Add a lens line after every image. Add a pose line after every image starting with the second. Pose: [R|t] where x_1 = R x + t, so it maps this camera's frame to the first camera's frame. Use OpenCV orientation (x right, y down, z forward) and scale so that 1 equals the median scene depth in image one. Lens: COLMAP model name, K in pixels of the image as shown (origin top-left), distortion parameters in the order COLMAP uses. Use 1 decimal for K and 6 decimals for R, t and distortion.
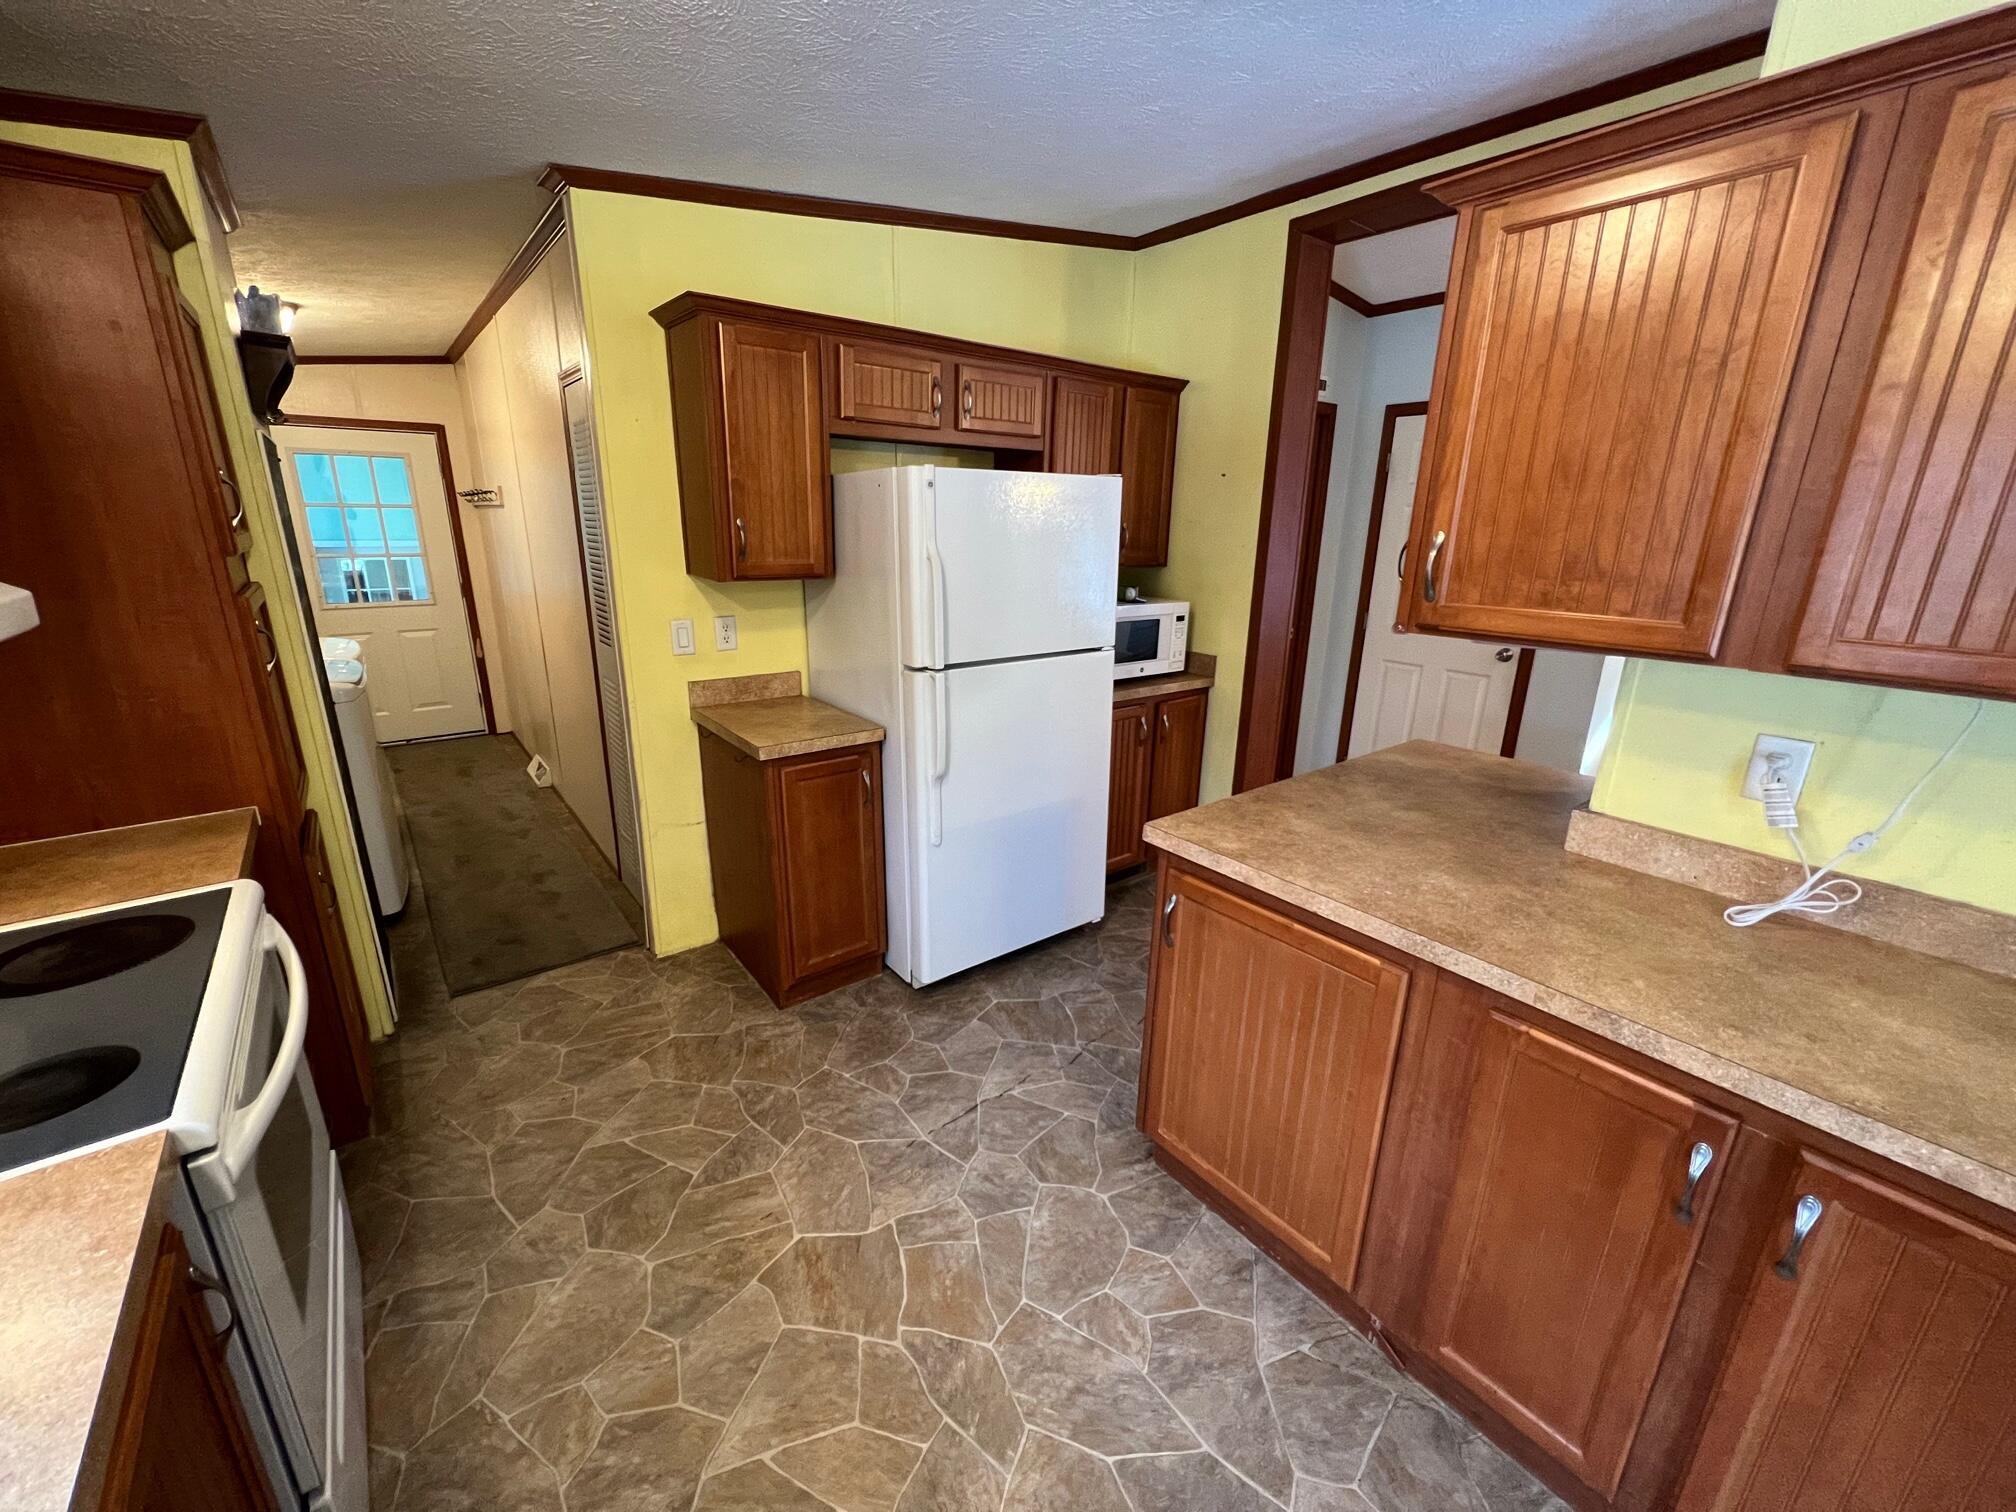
lens RADIAL K [[803.3, 0, 1008.5], [0, 803.3, 748.7], [0, 0, 1]] dist [-0.002466, 0.000046]
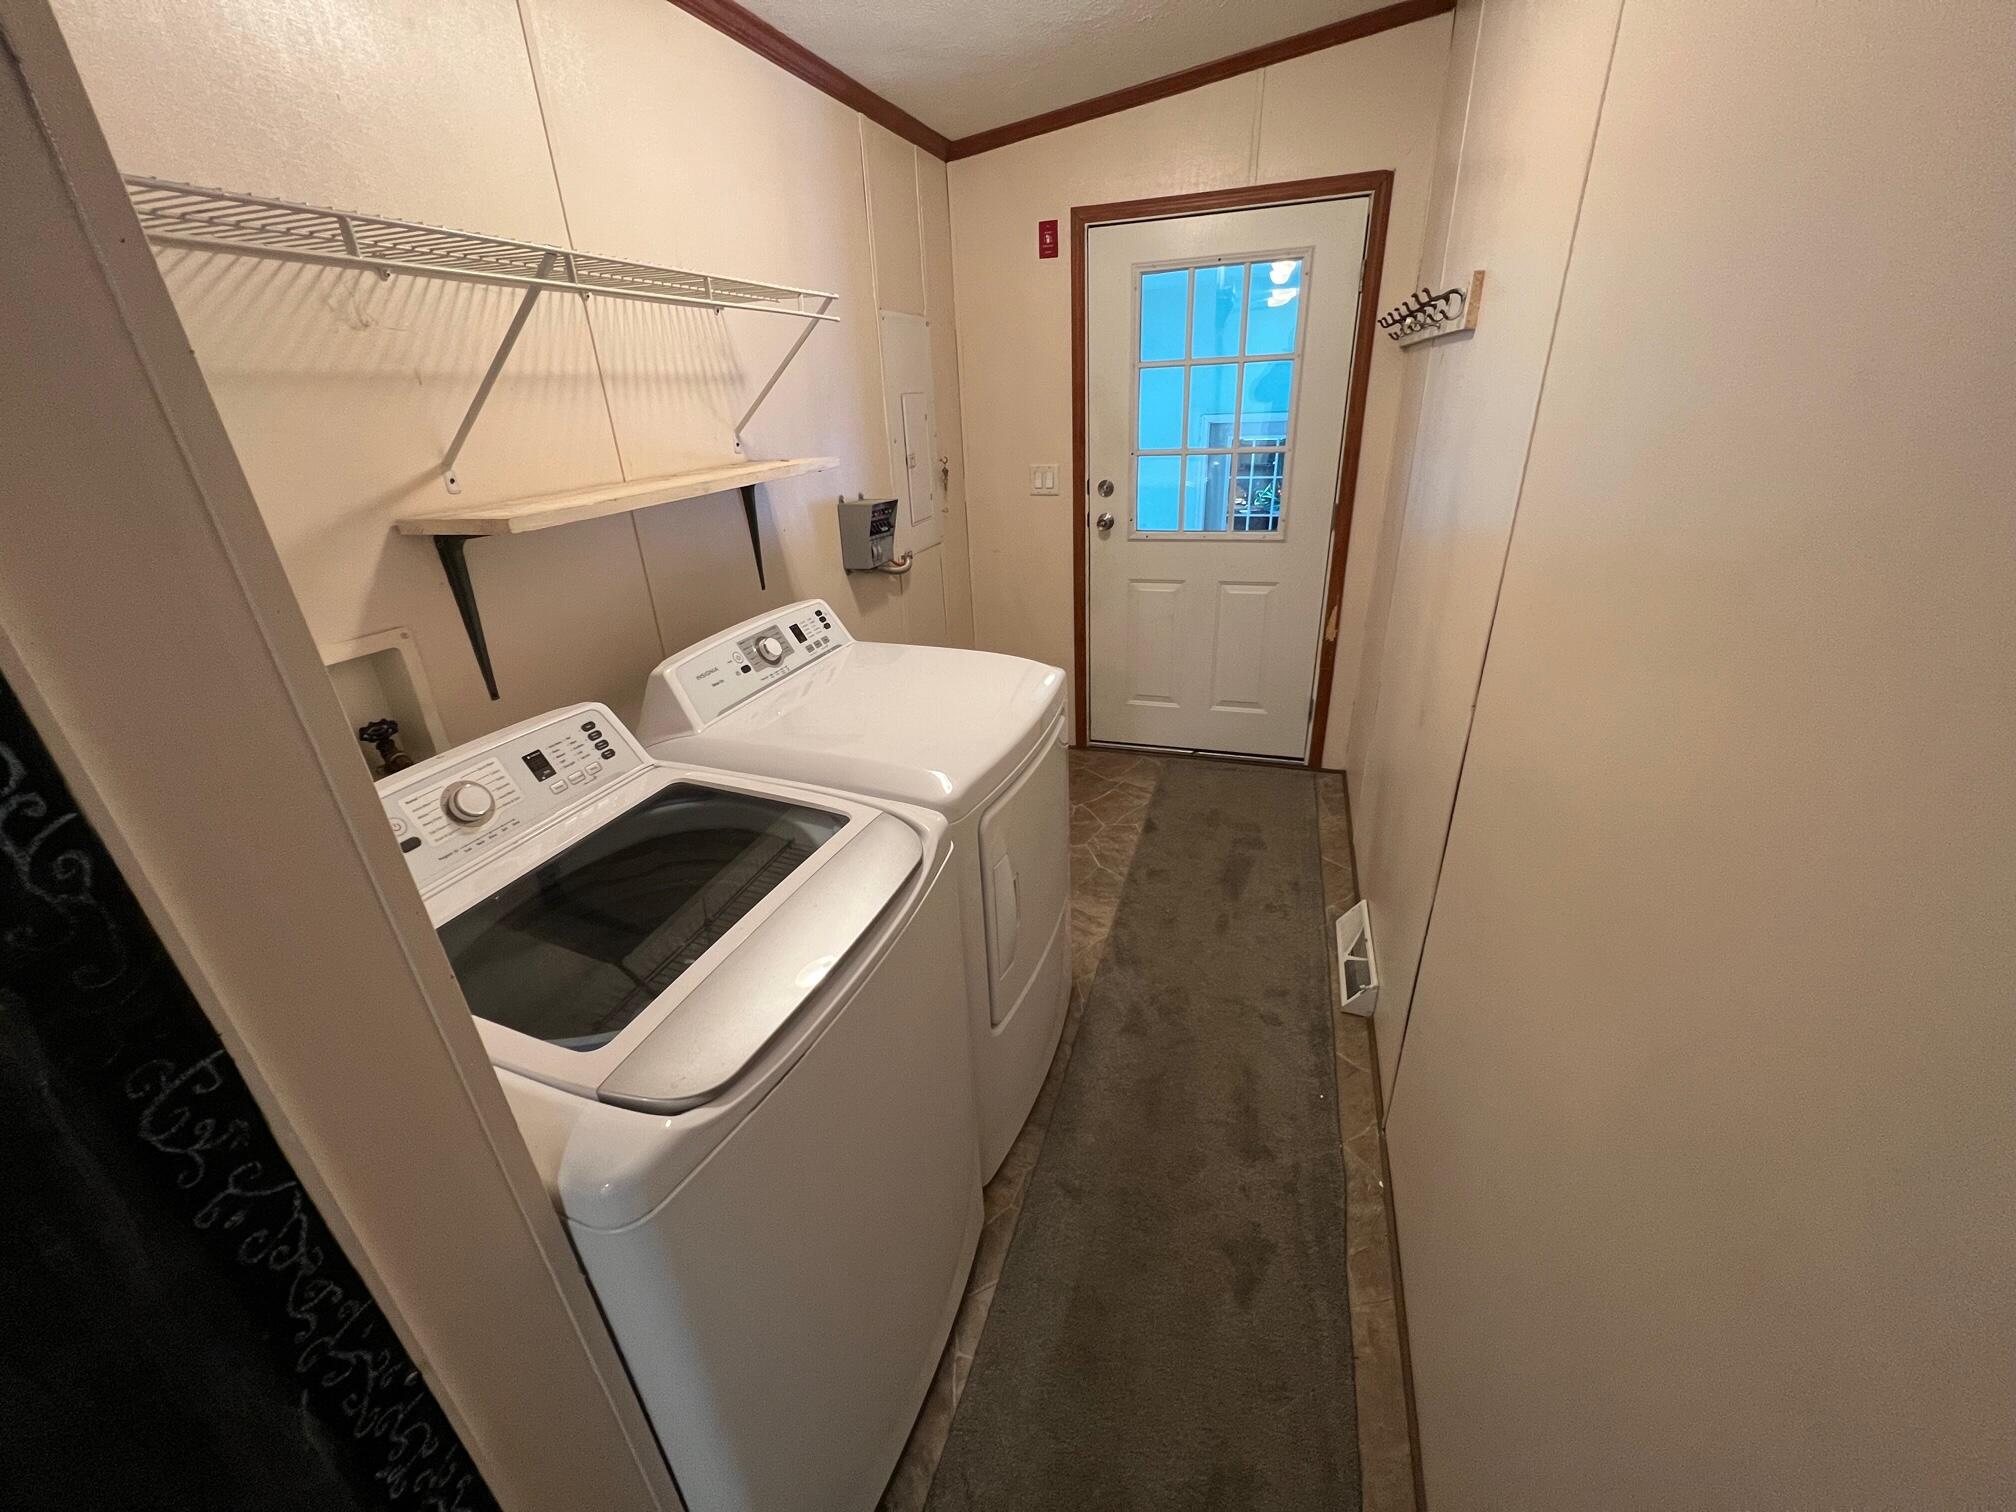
lens RADIAL K [[803.3, 0, 997.0], [0, 803.3, 751.9], [0, 0, 1]] dist [-0.002466, 0.000046]
pose [[0.534649, 0.312750, -0.785072, -0.346983], [-0.173662, 0.949831, 0.260119, -0.156191], [0.827038, -0.002735, 0.562139, 0.536640]]
